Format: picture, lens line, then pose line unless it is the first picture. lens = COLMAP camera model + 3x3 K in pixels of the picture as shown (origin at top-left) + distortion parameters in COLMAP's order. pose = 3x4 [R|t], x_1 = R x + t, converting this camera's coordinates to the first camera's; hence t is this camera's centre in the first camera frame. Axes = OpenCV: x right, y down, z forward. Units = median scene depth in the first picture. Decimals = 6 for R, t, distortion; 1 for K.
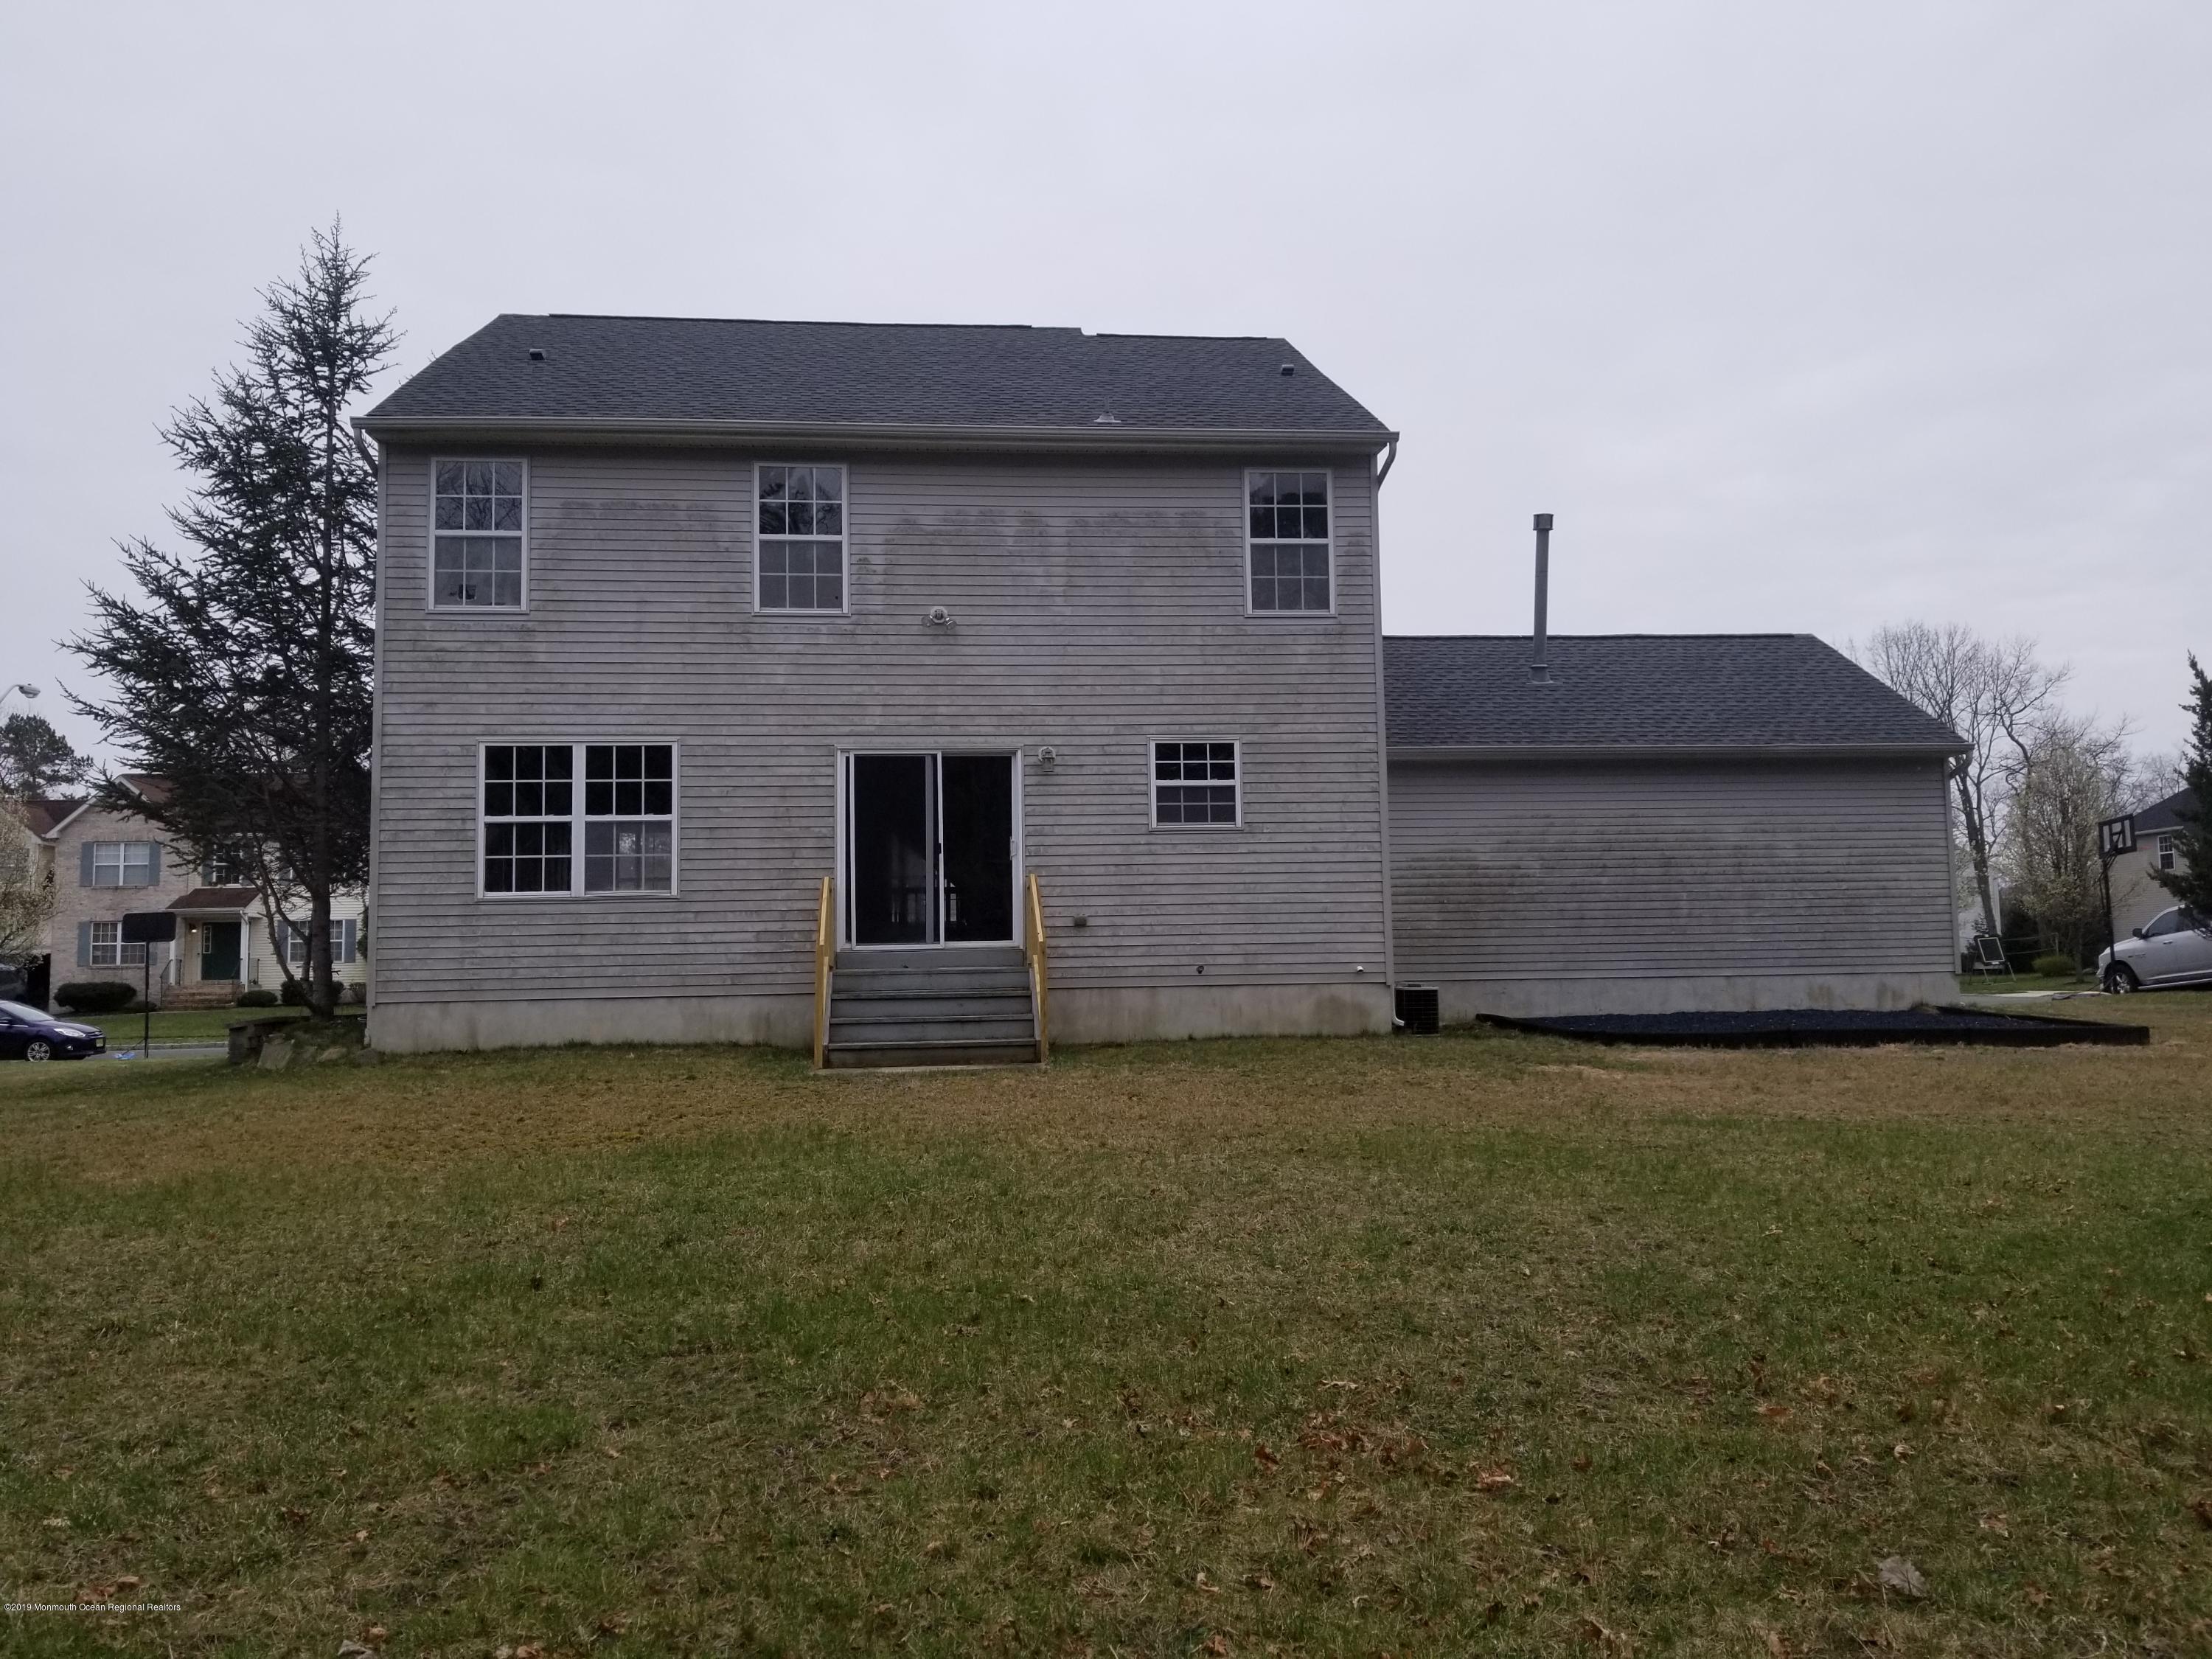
lens RADIAL K [[1659.5, 0, 1104.6], [0, 1659.5, 816.8], [0, 0, 1]] dist [0.099190, -0.127716]
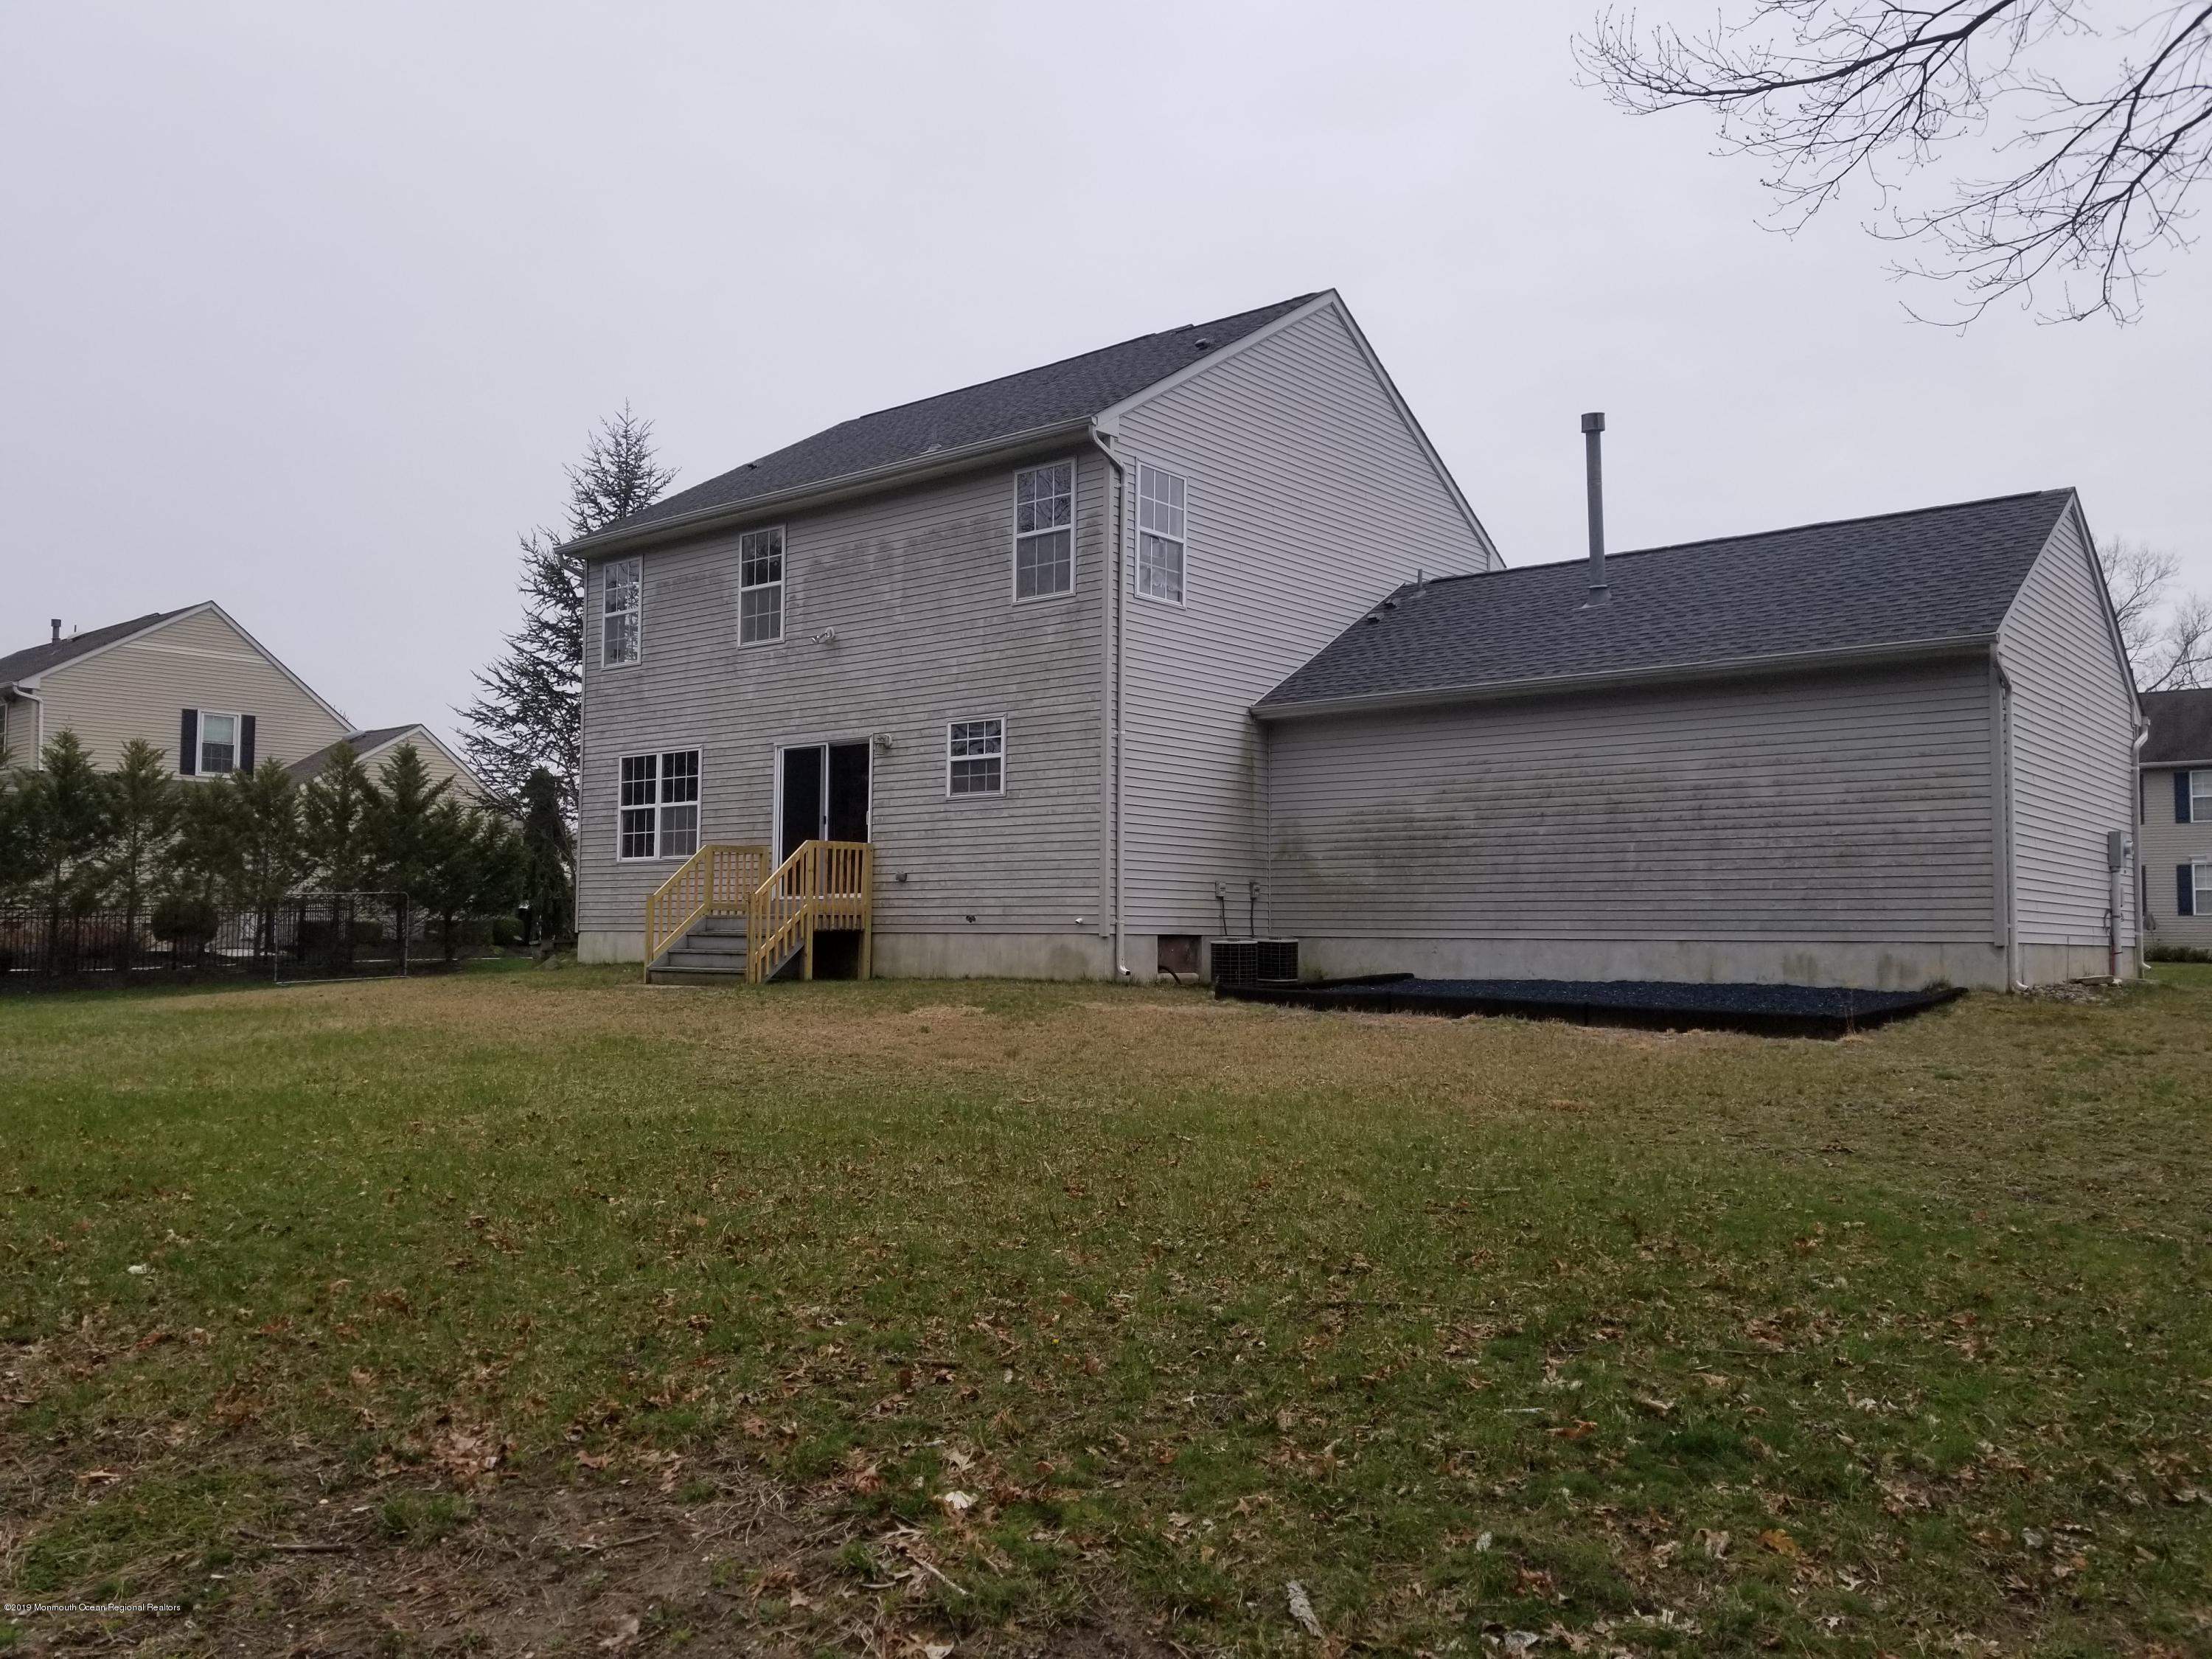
lens RADIAL K [[1659.5, 0, 1104.6], [0, 1659.5, 816.8], [0, 0, 1]] dist [0.099190, -0.127716]
pose [[0.709792, -0.025917, -0.703934, 0.919923], [0.045775, 0.998908, 0.009378, 0.014163], [0.702922, -0.038879, 0.710203, 0.245380]]
